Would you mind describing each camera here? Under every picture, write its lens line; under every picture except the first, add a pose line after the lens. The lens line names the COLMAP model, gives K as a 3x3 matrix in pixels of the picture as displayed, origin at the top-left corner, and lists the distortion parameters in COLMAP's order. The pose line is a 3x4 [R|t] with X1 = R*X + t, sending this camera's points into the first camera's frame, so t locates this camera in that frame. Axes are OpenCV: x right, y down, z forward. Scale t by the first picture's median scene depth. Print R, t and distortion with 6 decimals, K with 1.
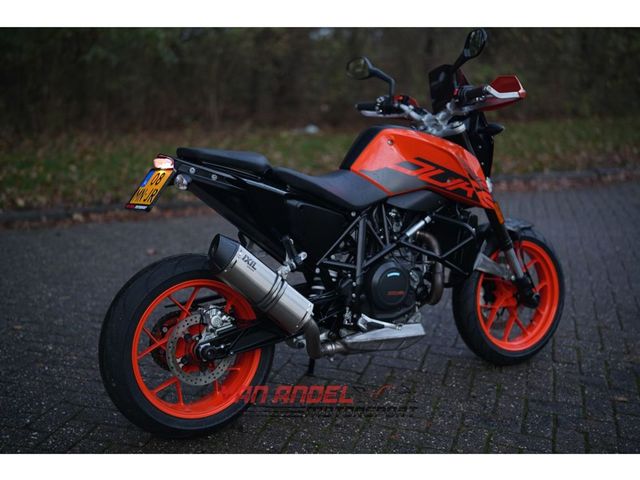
lens RADIAL K [[886.2, 0, 317.2], [0, 886.2, 243.7], [0, 0, 1]] dist [0.067455, 0.000000]
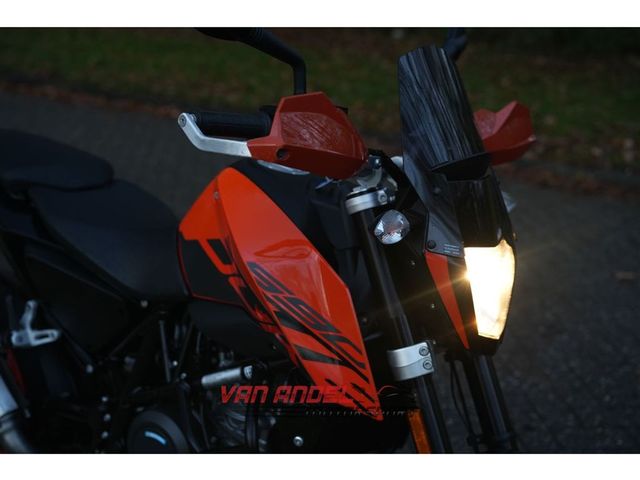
lens RADIAL K [[886.2, 0, 315.2], [0, 886.2, 250.5], [0, 0, 1]] dist [0.067455, 0.000000]
pose [[0.371848, 0.295640, -0.879958, 0.563996], [-0.196338, 0.951533, 0.236719, -0.218715], [0.907293, 0.084746, 0.411871, 0.870629]]
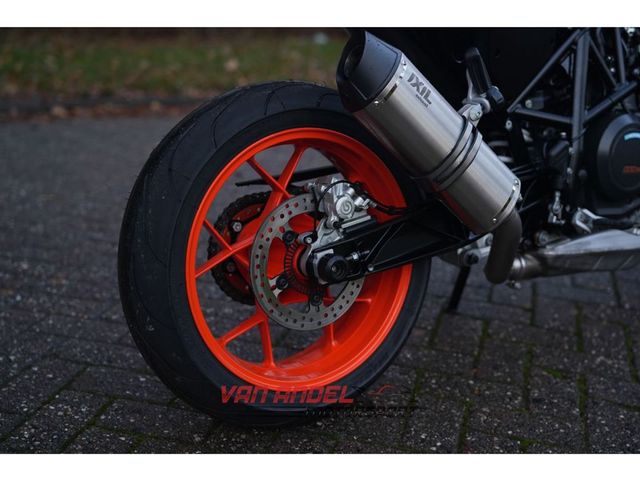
lens RADIAL K [[886.2, 0, 322.9], [0, 886.2, 242.3], [0, 0, 1]] dist [0.067455, 0.000000]
pose [[0.999507, 0.006723, 0.030680, -0.129964], [-0.008755, 0.997744, 0.066566, 0.066688], [-0.030163, -0.066802, 0.997310, 0.440374]]
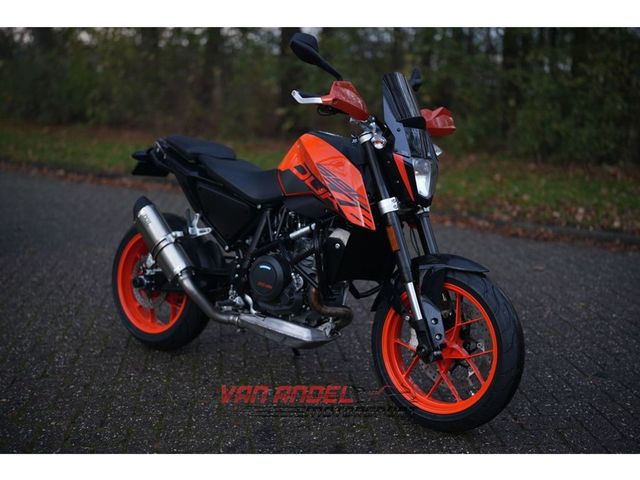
lens RADIAL K [[886.2, 0, 324.7], [0, 886.2, 247.0], [0, 0, 1]] dist [0.067455, 0.000000]
pose [[0.354212, 0.163675, -0.920730, 1.104680], [-0.205533, 0.974116, 0.094096, -0.105870], [0.912299, 0.155910, 0.378684, 0.667260]]
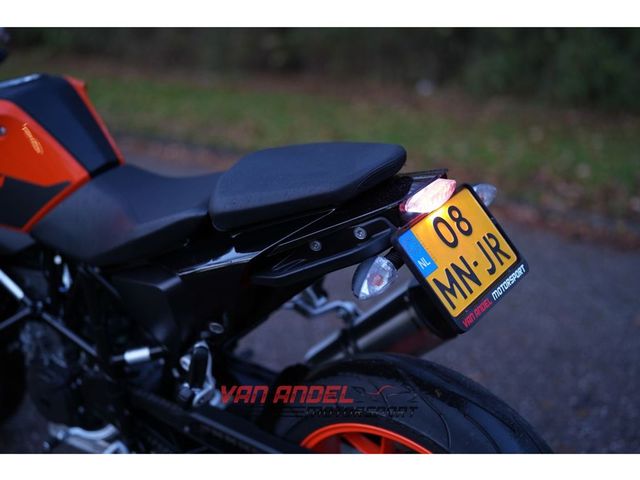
lens RADIAL K [[886.2, 0, 320.1], [0, 886.2, 235.9], [0, 0, 1]] dist [0.067455, 0.000000]
pose [[0.337724, 0.231617, -0.912303, 0.438001], [-0.222156, 0.961482, 0.161863, -0.173302], [0.914653, 0.148008, 0.376171, 0.977612]]
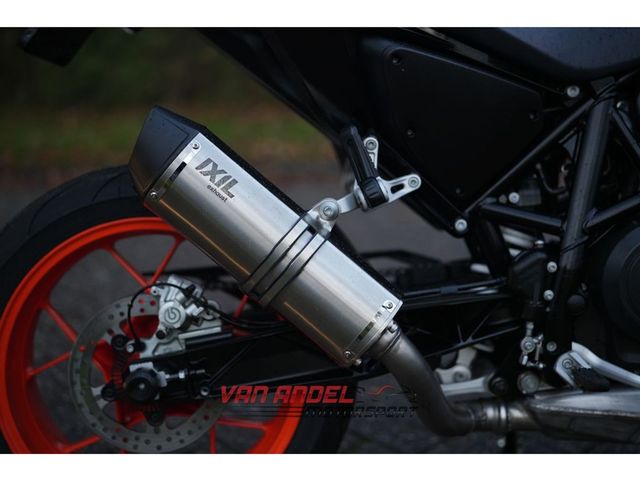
lens RADIAL K [[886.2, 0, 318.9], [0, 886.2, 242.8], [0, 0, 1]] dist [0.067455, 0.000000]
pose [[0.864693, 0.077754, -0.496246, 0.147043], [-0.075117, 0.996854, 0.025302, 0.032647], [0.496652, 0.015398, 0.867813, 0.601819]]
